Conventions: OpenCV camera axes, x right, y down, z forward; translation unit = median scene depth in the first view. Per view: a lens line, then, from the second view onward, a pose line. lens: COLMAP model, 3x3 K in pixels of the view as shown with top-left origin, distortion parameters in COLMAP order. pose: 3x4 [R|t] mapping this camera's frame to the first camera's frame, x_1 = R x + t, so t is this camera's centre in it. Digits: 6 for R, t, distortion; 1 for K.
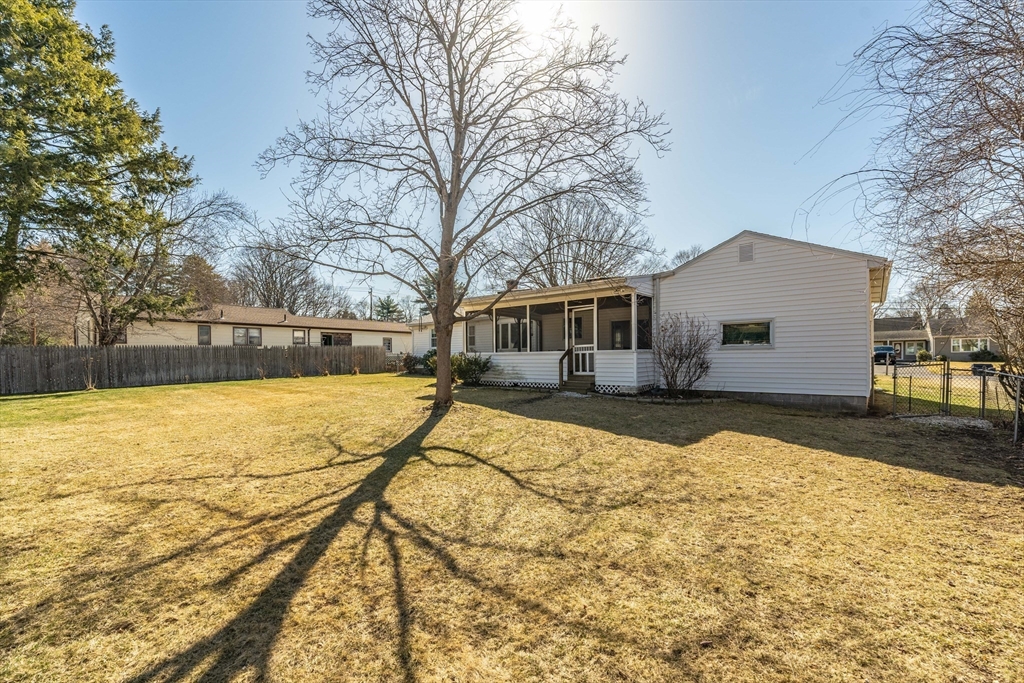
lens RADIAL K [[415.9, 0, 512.5], [0, 415.9, 335.3], [0, 0, 1]] dist [-0.001211, -0.000060]
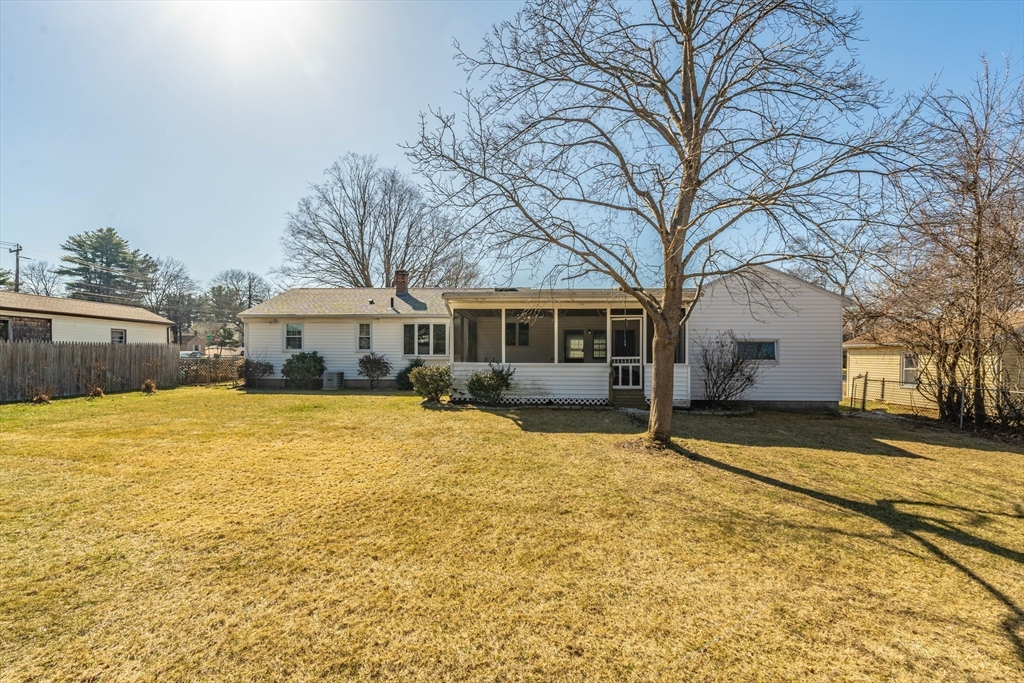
lens RADIAL K [[414.8, 0, 511.6], [0, 414.8, 345.9], [0, 0, 1]] dist [0.002512, 0.000117]
pose [[0.805247, 0.028345, 0.592261, -0.608611], [-0.042198, 0.999064, 0.009558, -0.001452], [-0.591436, -0.032689, 0.805689, 0.393873]]
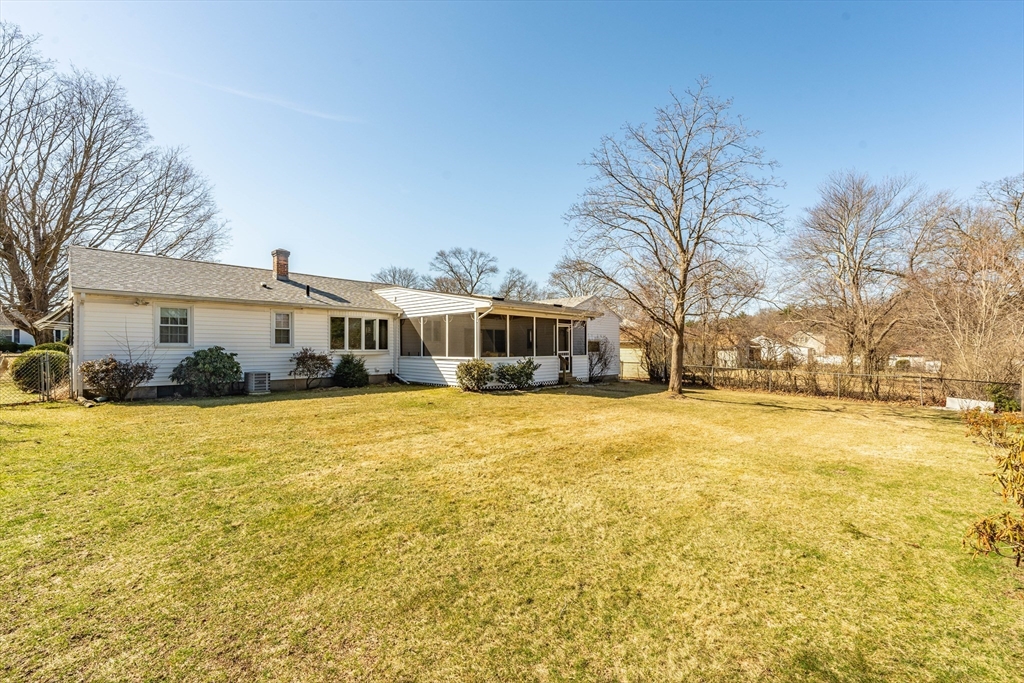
lens RADIAL K [[421.5, 0, 494.9], [0, 421.5, 333.5], [0, 0, 1]] dist [-0.001378, -0.000508]
pose [[0.093318, 0.038809, 0.994880, -1.294370], [-0.053905, 0.997971, -0.033873, 0.022574], [-0.994176, -0.050468, 0.095221, 1.096059]]
